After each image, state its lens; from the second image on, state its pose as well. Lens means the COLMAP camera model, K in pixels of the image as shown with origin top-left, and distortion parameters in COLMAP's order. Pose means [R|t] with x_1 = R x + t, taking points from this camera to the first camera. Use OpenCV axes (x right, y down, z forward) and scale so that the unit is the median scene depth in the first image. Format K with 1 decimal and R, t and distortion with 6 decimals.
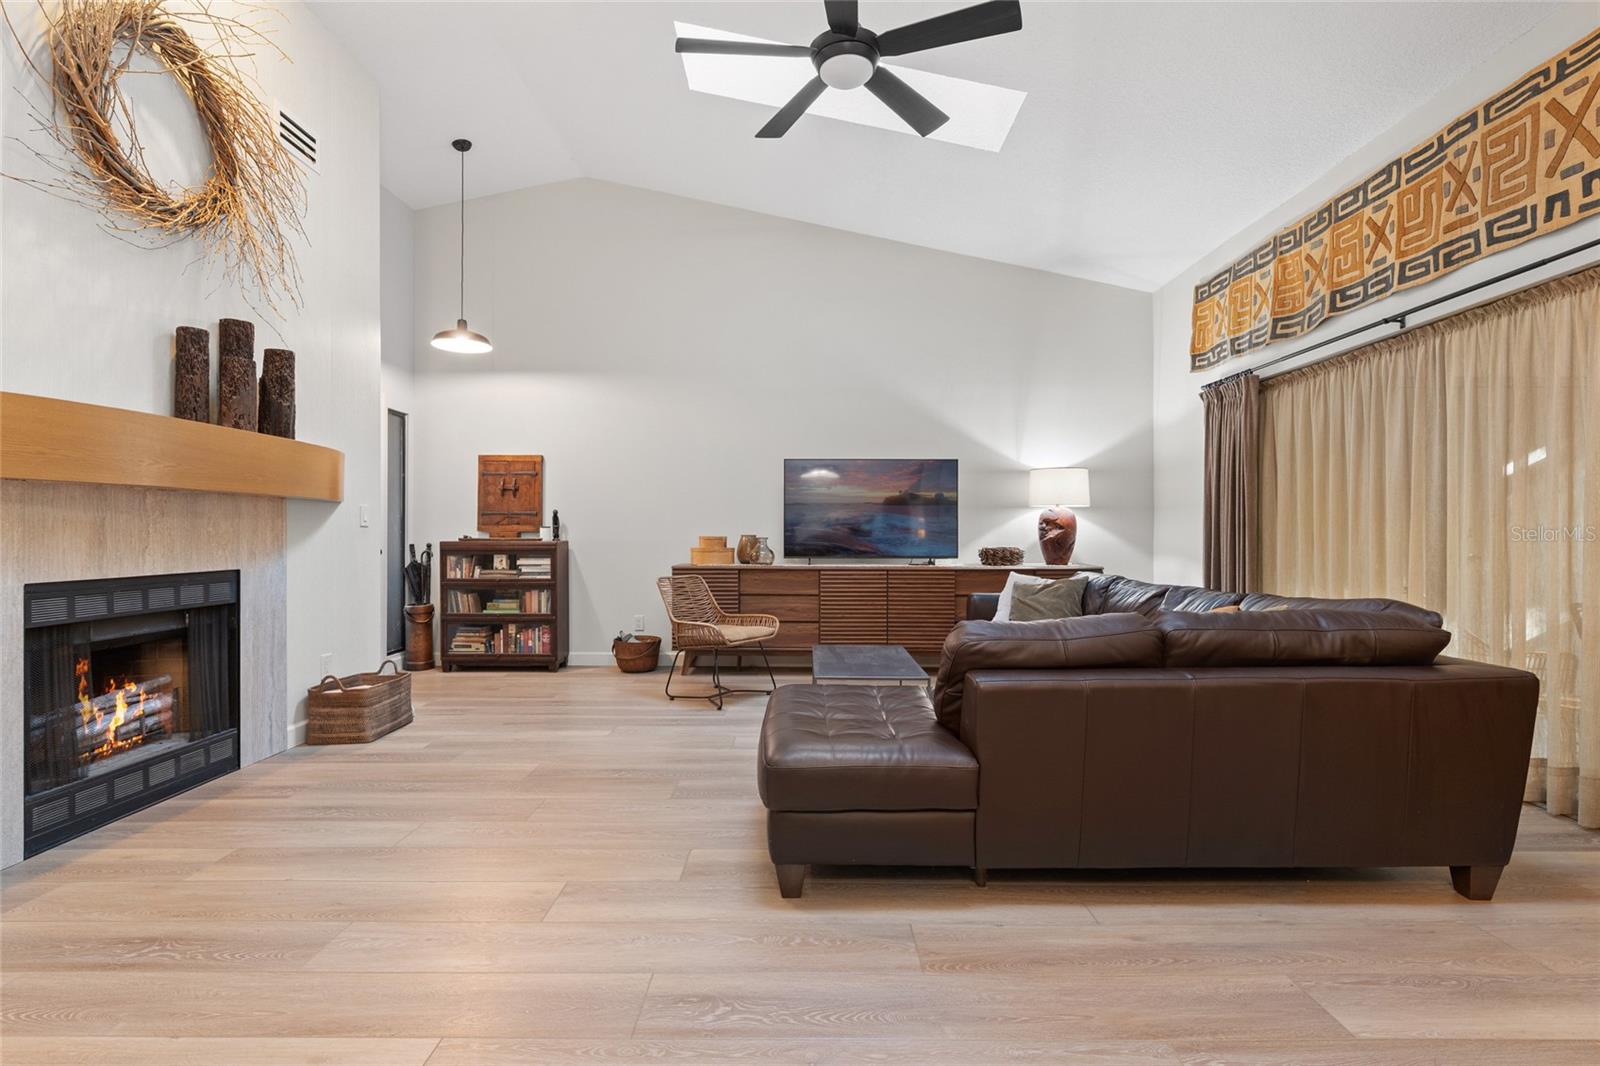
lens RADIAL K [[747.3, 0, 802.6], [0, 747.3, 527.2], [0, 0, 1]] dist [0.002905, -0.001279]
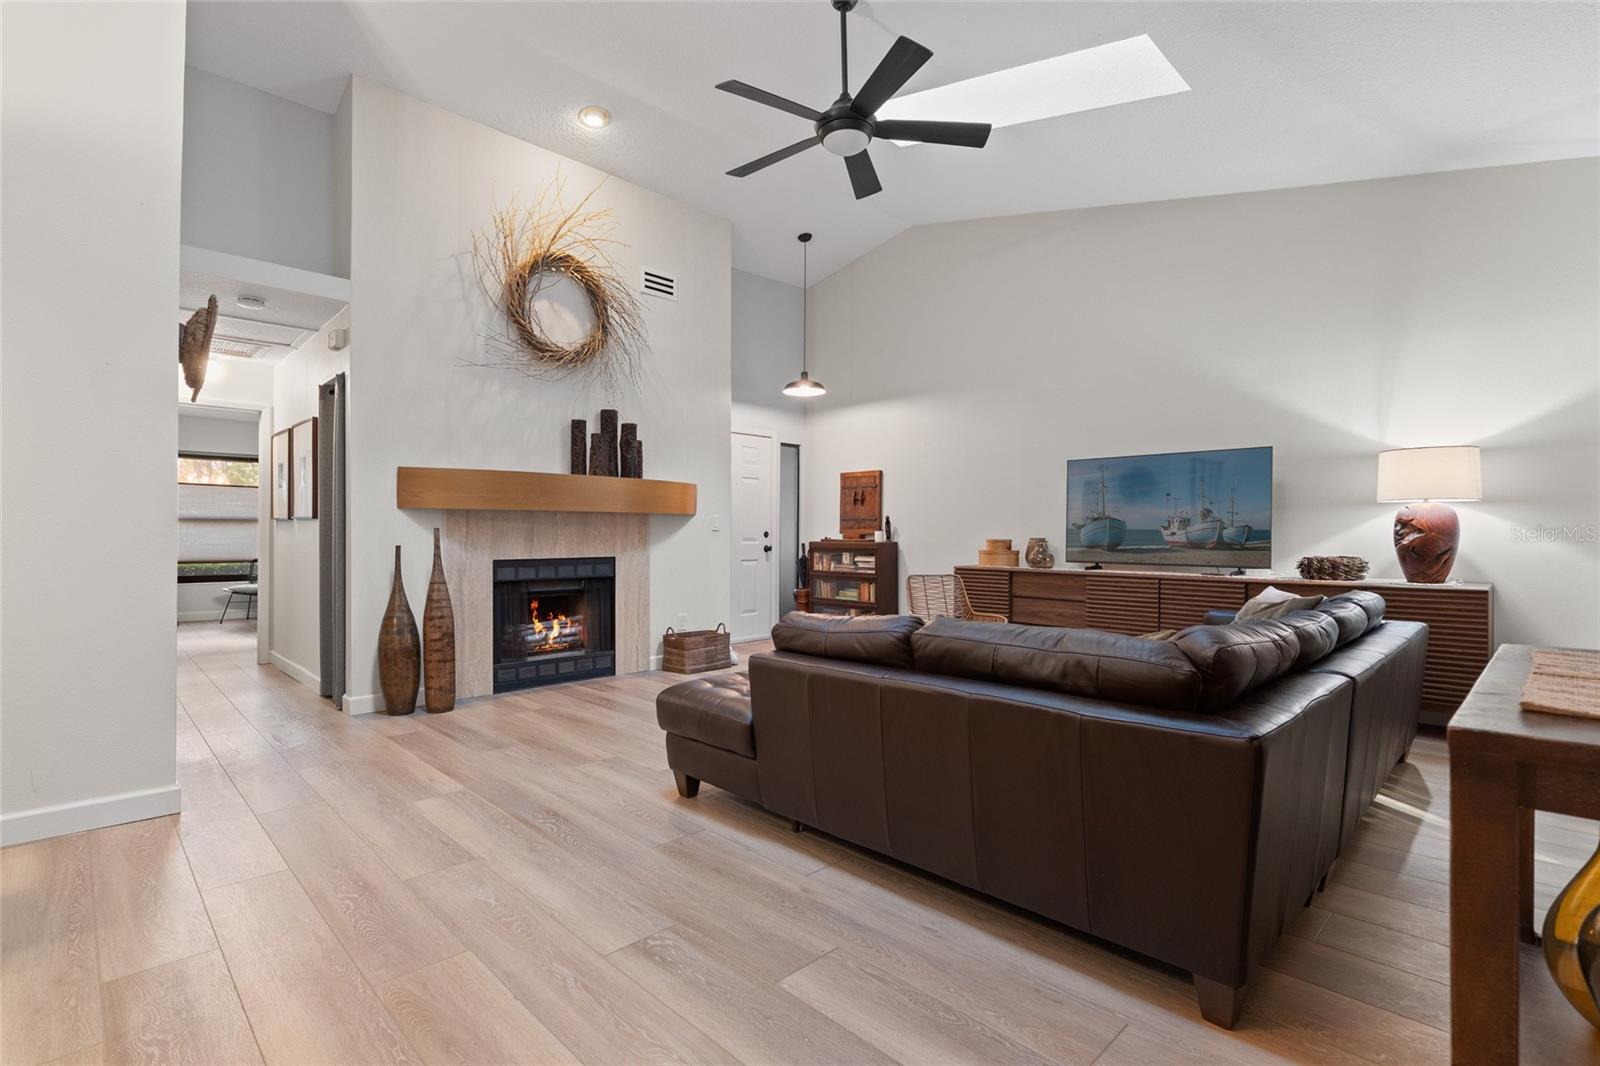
lens RADIAL K [[747.3, 0, 787.6], [0, 747.3, 533.3], [0, 0, 1]] dist [0.002905, -0.001279]
pose [[0.701851, 0.002612, -0.712319, 0.636053], [0.002791, 0.999976, 0.006417, -0.005269], [0.712319, -0.006492, 0.701826, 0.087032]]
